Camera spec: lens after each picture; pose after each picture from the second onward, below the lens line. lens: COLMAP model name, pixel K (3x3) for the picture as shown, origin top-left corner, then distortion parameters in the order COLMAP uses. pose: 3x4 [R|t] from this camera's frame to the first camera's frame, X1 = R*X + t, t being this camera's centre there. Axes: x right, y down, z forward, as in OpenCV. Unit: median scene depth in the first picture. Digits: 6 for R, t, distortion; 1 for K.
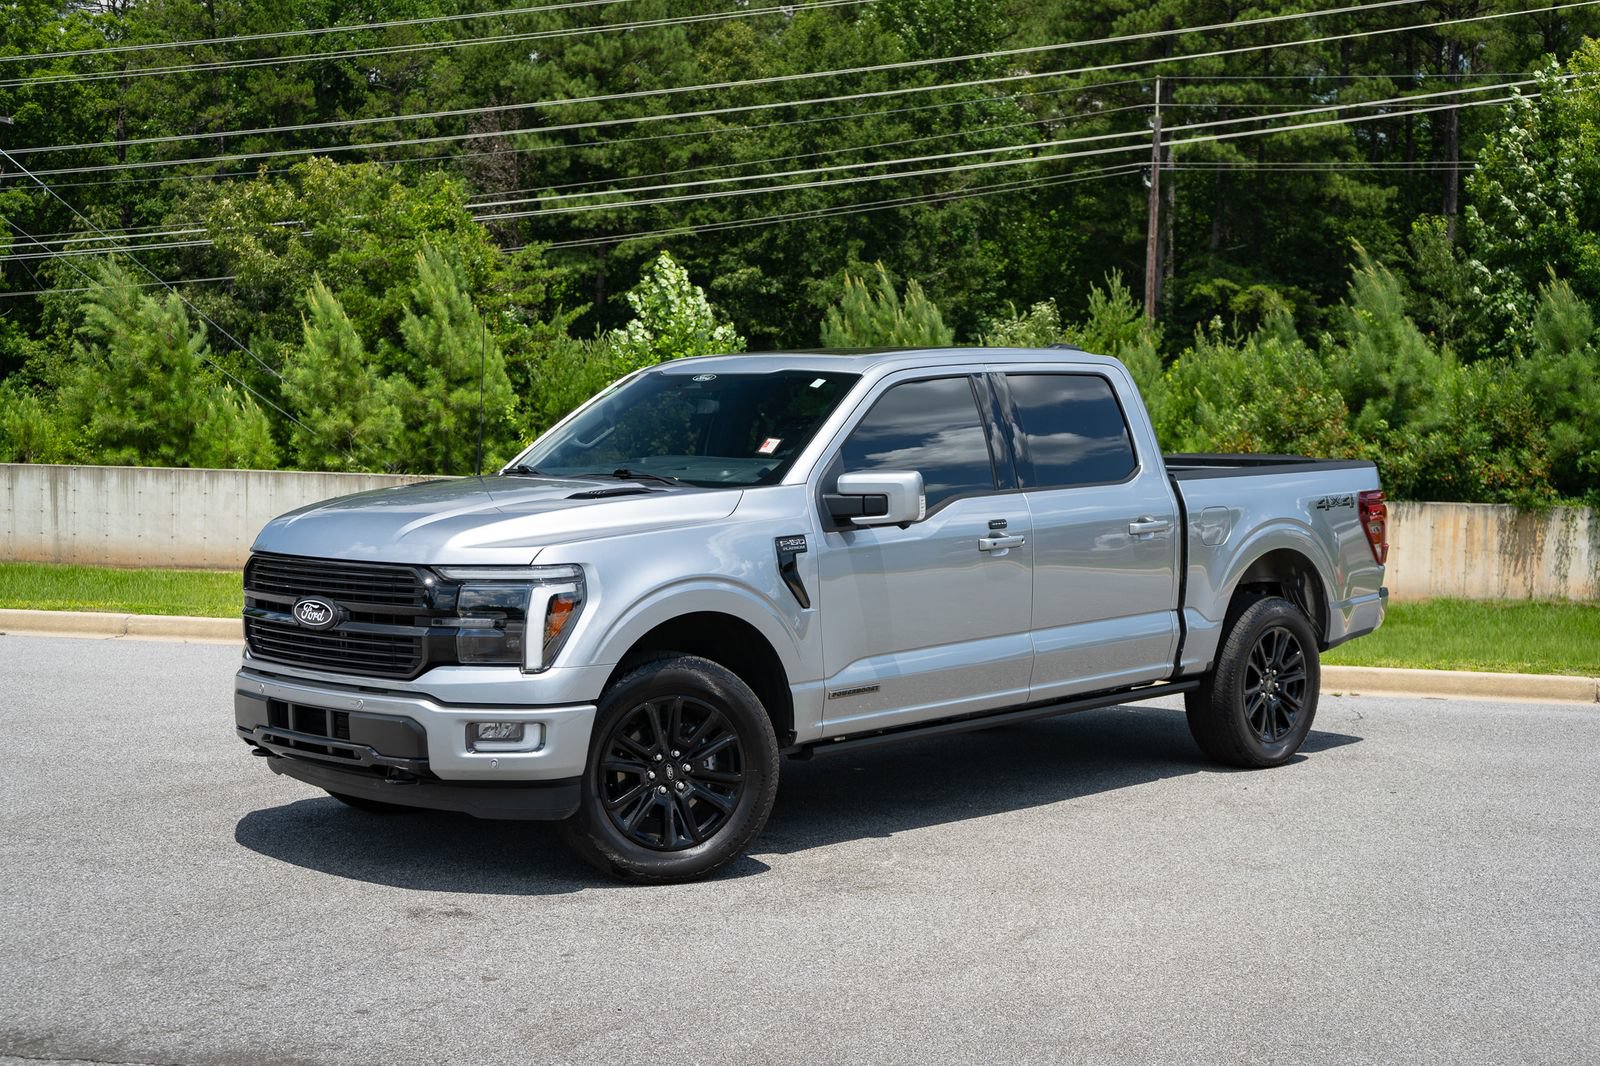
lens RADIAL K [[2971.7, 0, 806.5], [0, 2971.7, 588.5], [0, 0, 1]] dist [0.056599, -0.041598]
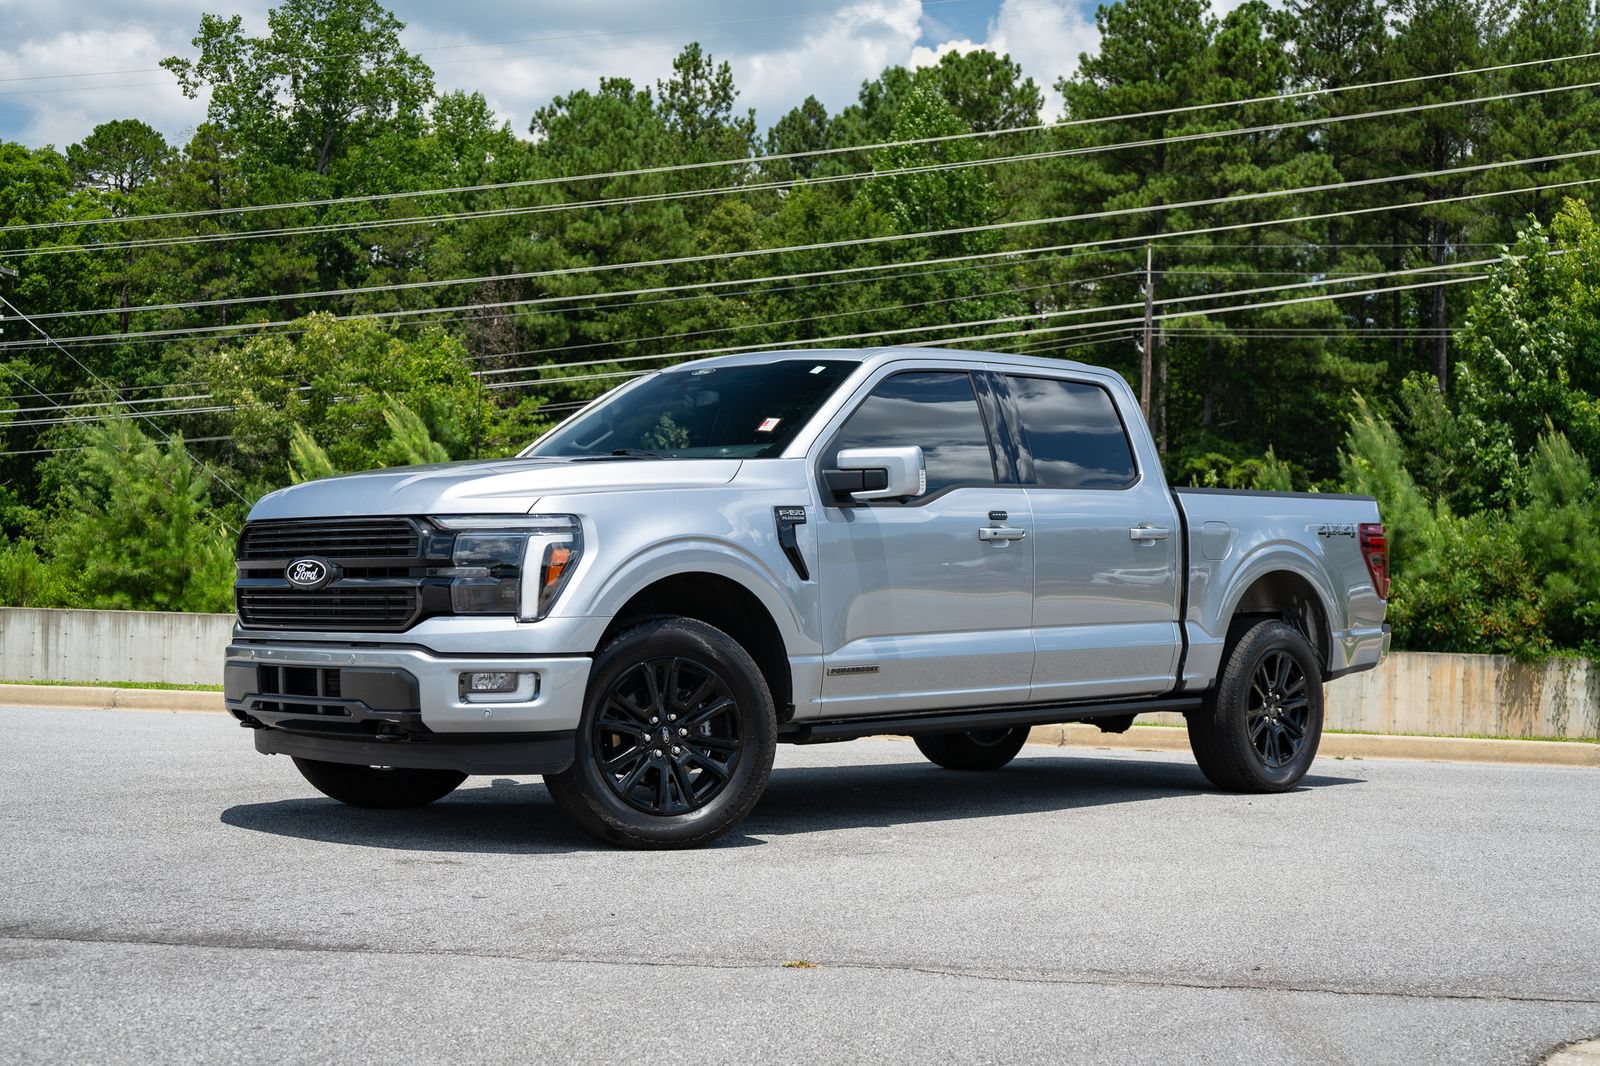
lens RADIAL K [[2965.0, 0, 800.0], [0, 2965.0, 533.0], [0, 0, 1]] dist [0.055297, 0.097945]
pose [[0.999977, 0.006722, 0.000964, -0.001383], [-0.006571, 0.993645, -0.112371, 0.043437], [-0.001714, 0.112362, 0.993666, 0.007013]]
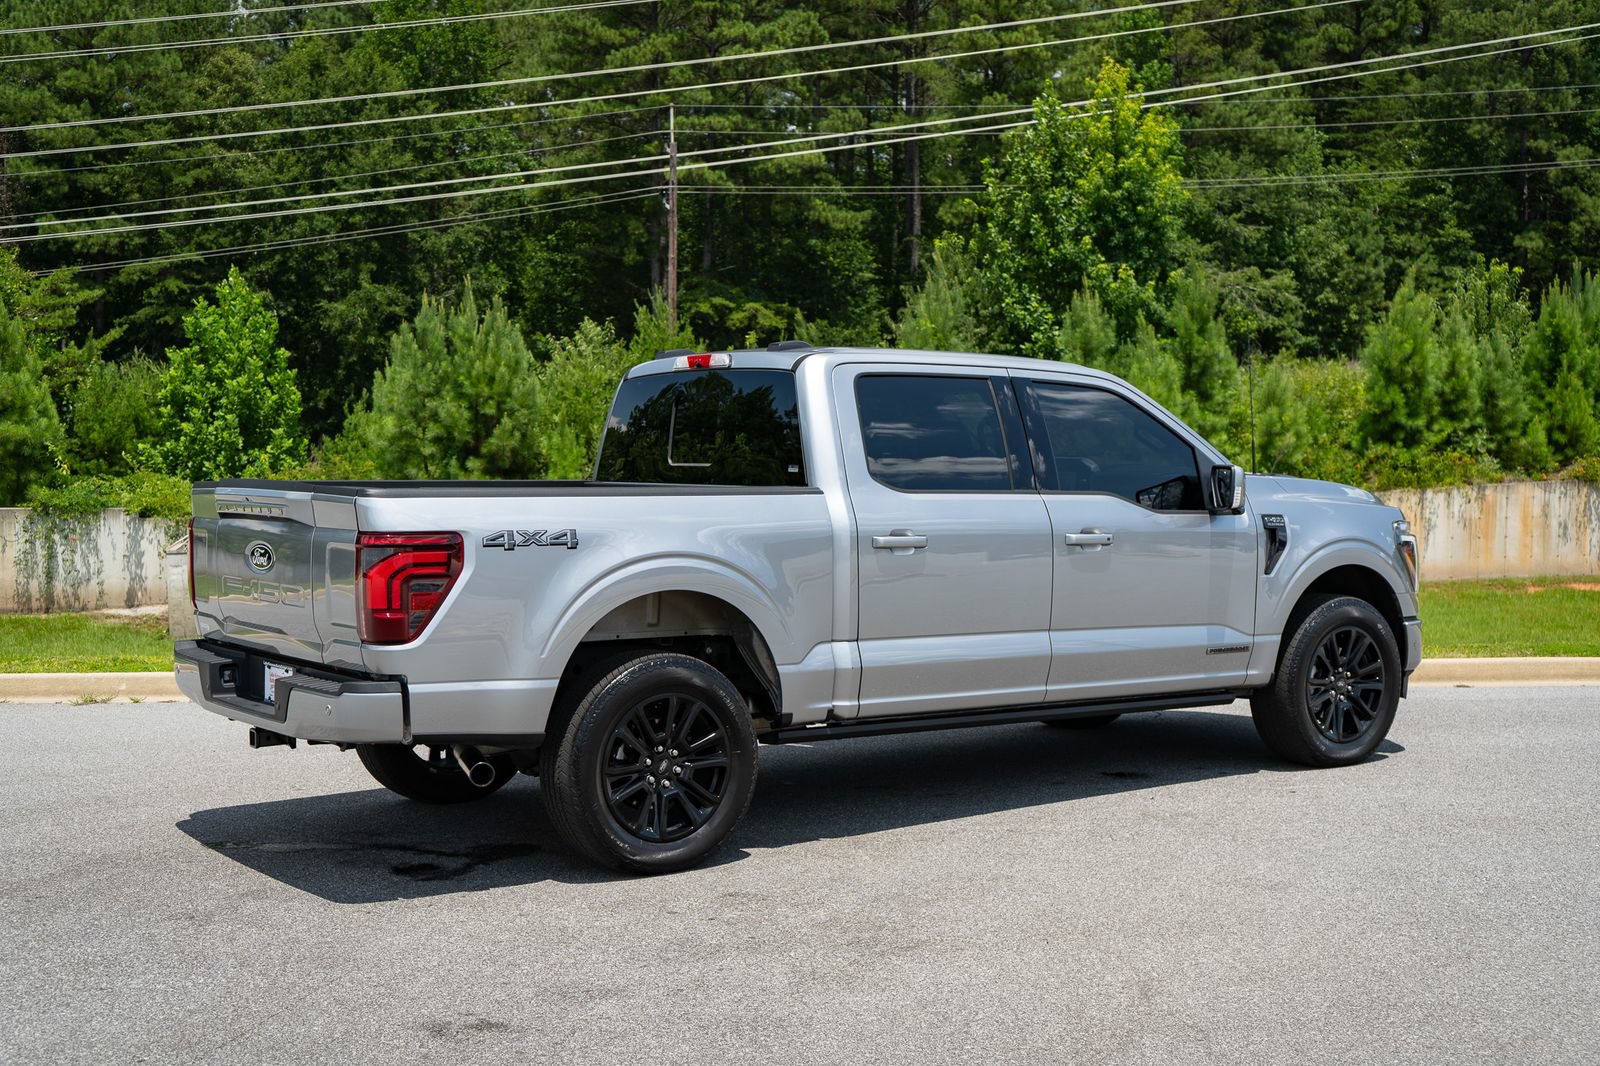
lens RADIAL K [[2626.2, 0, 951.2], [0, 2626.2, 576.2], [0, 0, 1]] dist [0.008868, 0.076257]
pose [[0.951658, -0.044632, 0.303899, -0.084722], [0.045869, 0.998943, 0.003071, -0.003865], [-0.303715, 0.011016, 0.952699, 0.093644]]
